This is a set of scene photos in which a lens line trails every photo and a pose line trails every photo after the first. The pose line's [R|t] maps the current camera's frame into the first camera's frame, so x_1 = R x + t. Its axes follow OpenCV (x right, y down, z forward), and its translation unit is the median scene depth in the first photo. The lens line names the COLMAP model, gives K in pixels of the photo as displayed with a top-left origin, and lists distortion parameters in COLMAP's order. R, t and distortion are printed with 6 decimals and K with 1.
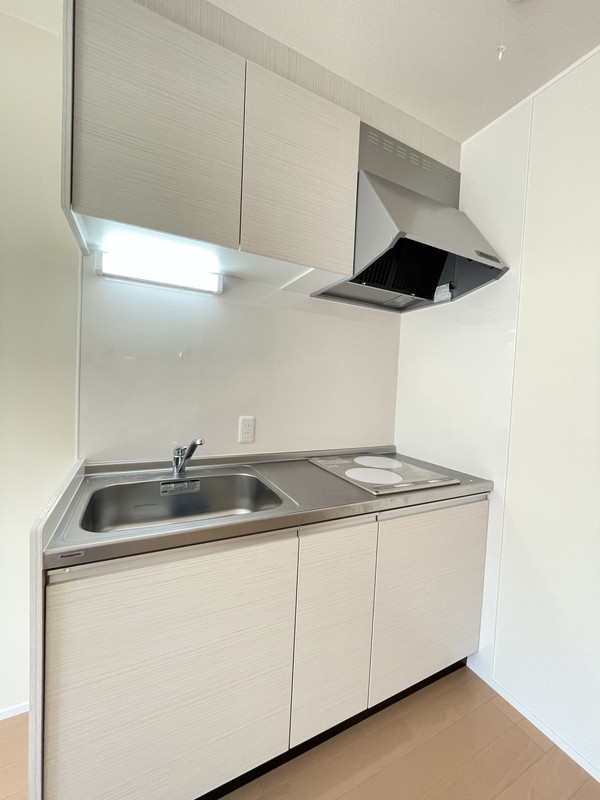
lens RADIAL K [[323.1, 0, 300.0], [0, 323.1, 400.0], [0, 0, 1]] dist [-0.000638, -0.000109]
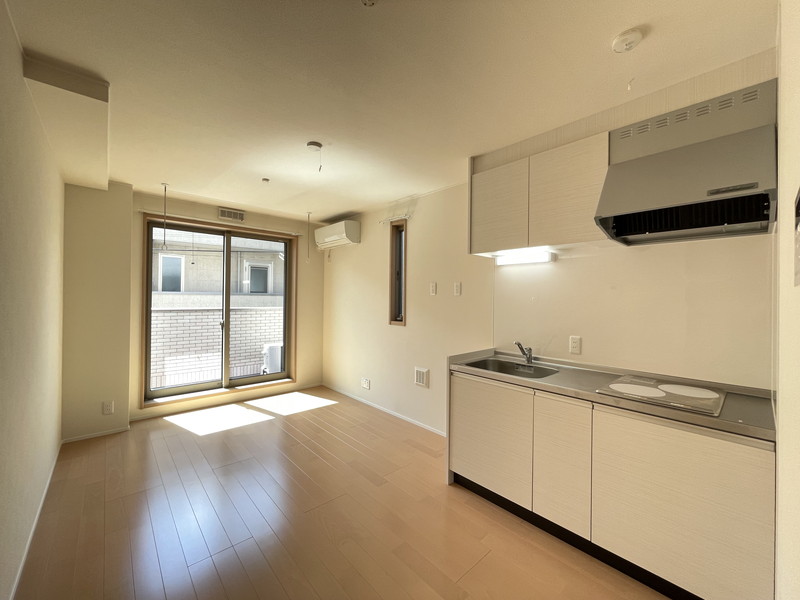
lens RADIAL K [[323.1, 0, 400.0], [0, 323.1, 300.0], [0, 0, 1]] dist [-0.000638, -0.000109]
pose [[0.259965, -0.038585, -0.964847, 1.206305], [-0.044817, 0.997642, -0.051972, -0.002790], [0.964577, 0.056752, 0.257623, -0.207614]]
